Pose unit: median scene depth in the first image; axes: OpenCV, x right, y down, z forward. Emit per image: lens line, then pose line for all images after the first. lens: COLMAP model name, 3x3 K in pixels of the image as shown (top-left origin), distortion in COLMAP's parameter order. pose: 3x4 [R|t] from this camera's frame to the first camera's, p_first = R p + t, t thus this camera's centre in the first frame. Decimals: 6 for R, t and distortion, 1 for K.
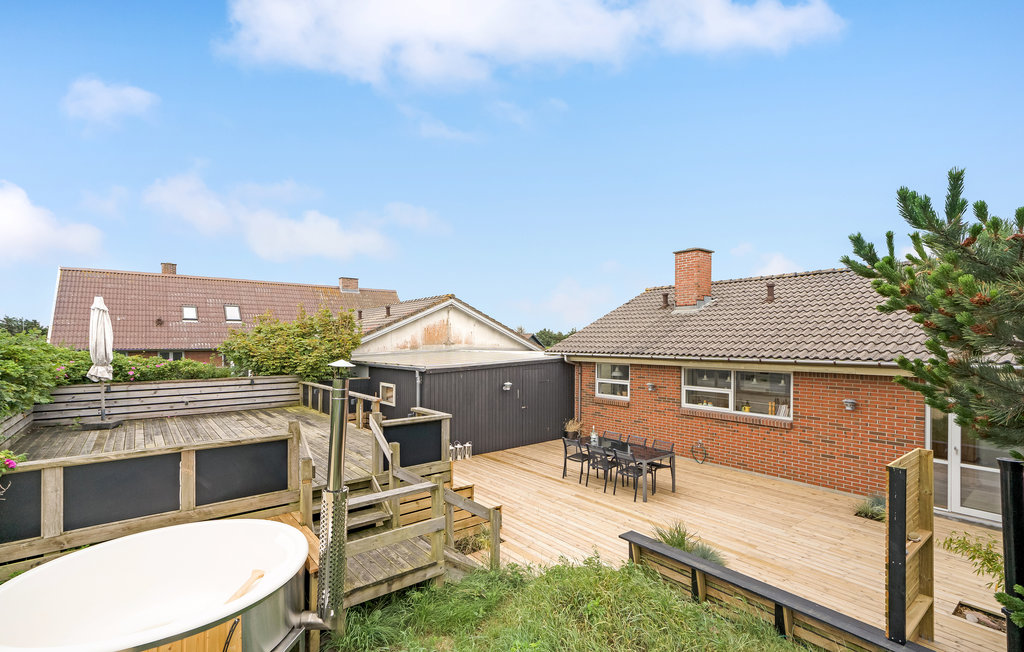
lens RADIAL K [[465.5, 0, 509.3], [0, 465.5, 336.8], [0, 0, 1]] dist [0.001031, 0.020304]
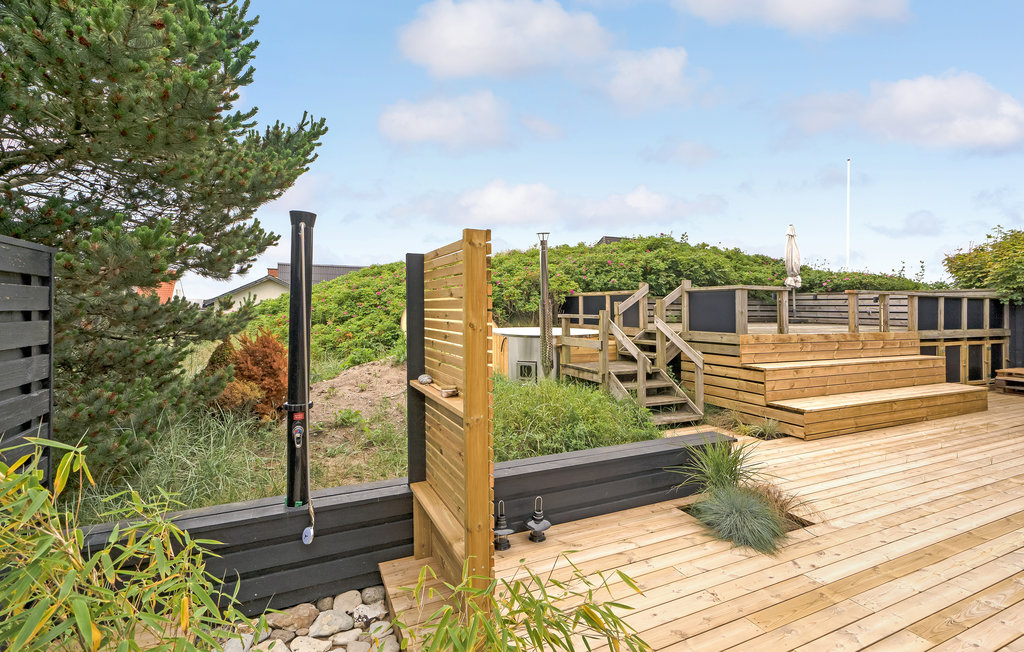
lens RADIAL K [[485.0, 0, 512.0], [0, 485.0, 326.0], [0, 0, 1]] dist [-0.050341, 0.024444]
pose [[-0.229758, 0.036887, -0.972549, 0.544499], [0.010175, 0.999318, 0.035498, 0.121737], [0.973195, -0.001740, -0.229977, 0.452294]]
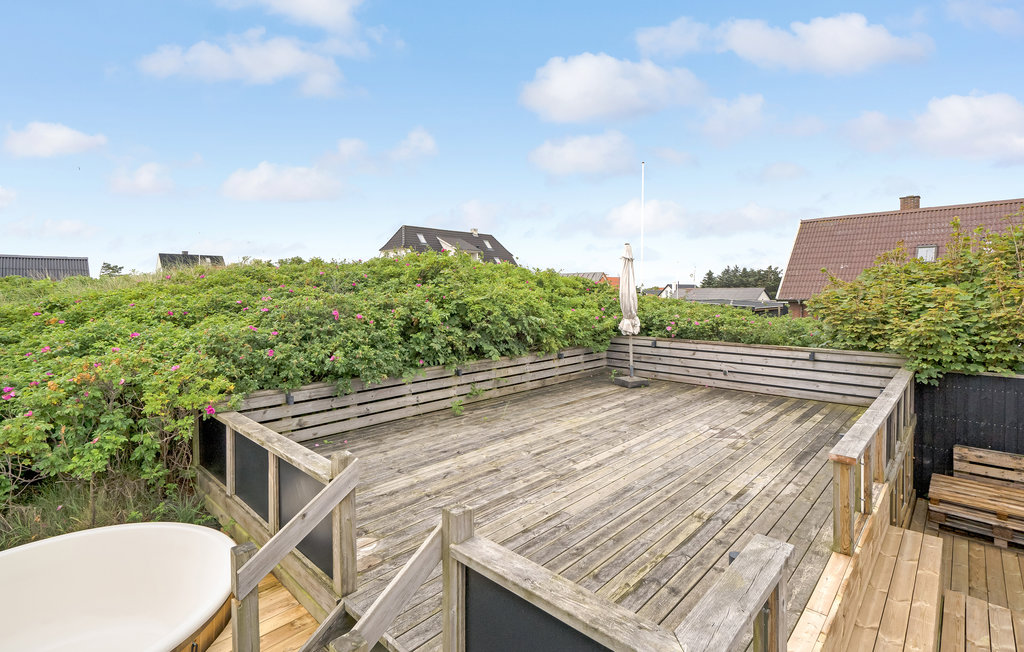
lens RADIAL K [[472.0, 0, 499.5], [0, 472.0, 321.5], [0, 0, 1]] dist [0.000161, -0.019449]
pose [[0.128959, 0.061236, -0.989757, 0.021553], [0.014240, 0.997874, 0.063593, 0.003424], [0.991548, -0.022295, 0.127813, 0.529641]]
